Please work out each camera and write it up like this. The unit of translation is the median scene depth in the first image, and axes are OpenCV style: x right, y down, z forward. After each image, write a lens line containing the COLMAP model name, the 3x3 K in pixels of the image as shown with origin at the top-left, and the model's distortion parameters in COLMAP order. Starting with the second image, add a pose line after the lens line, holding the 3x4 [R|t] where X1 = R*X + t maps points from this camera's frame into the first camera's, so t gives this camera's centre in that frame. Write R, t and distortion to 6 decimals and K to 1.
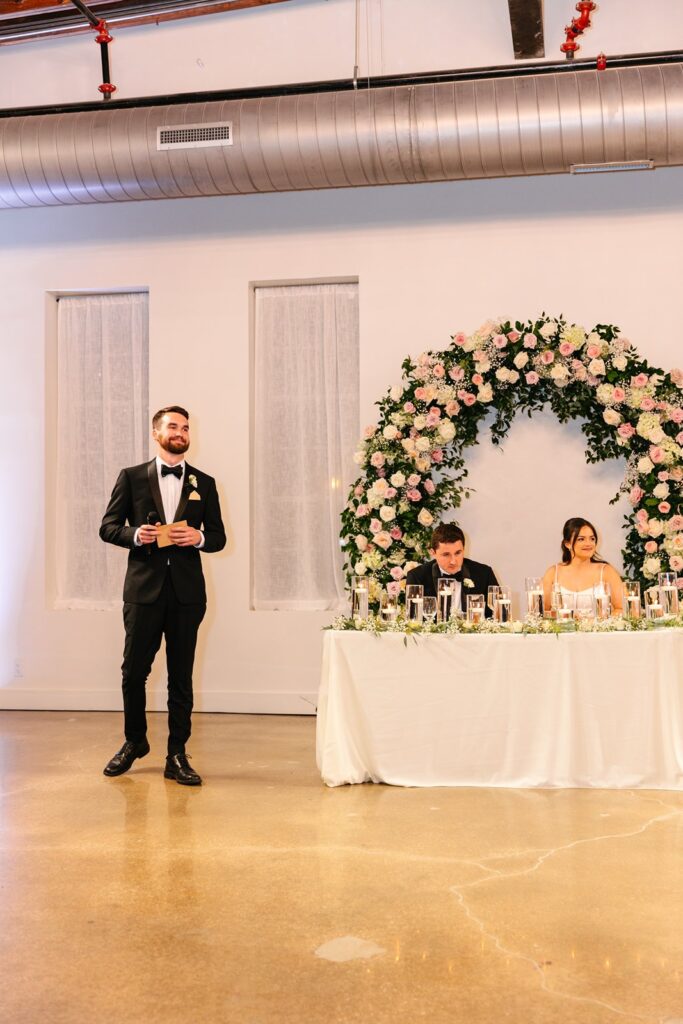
lens RADIAL K [[1193.4, 0, 341.9], [0, 1193.4, 523.7], [0, 0, 1]] dist [-0.008953, 0.001802]
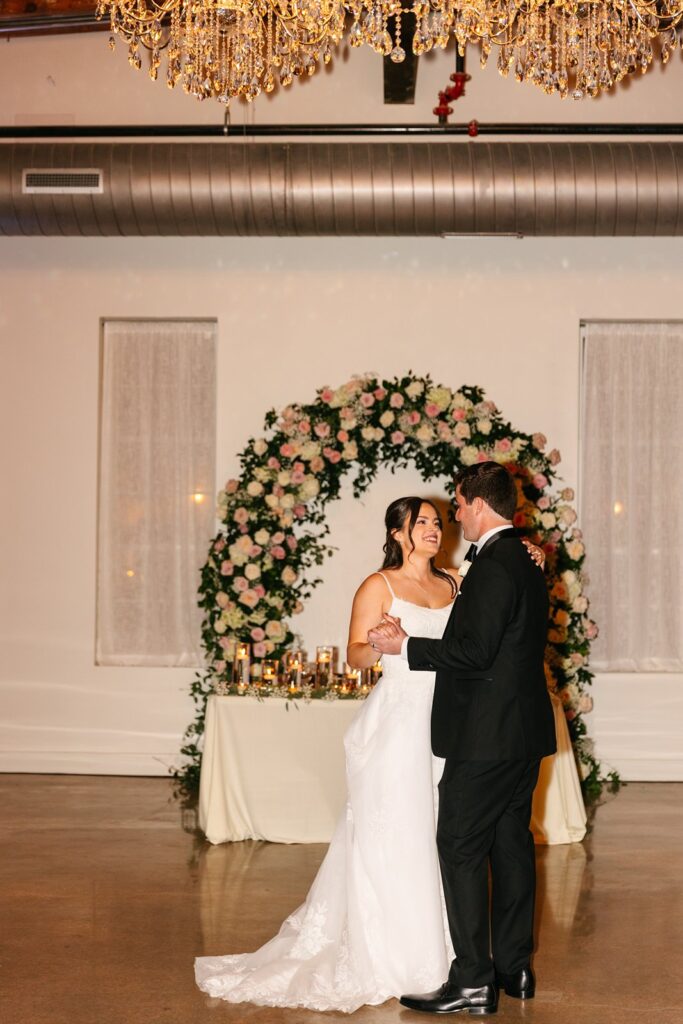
lens RADIAL K [[1456.1, 0, 341.1], [0, 1456.1, 549.7], [0, 0, 1]] dist [0.008491, -0.044081]
pose [[0.989539, 0.019560, 0.142931, -0.058569], [-0.020170, 0.999793, 0.002816, -0.030774], [-0.142846, -0.005670, 0.989729, -0.194511]]
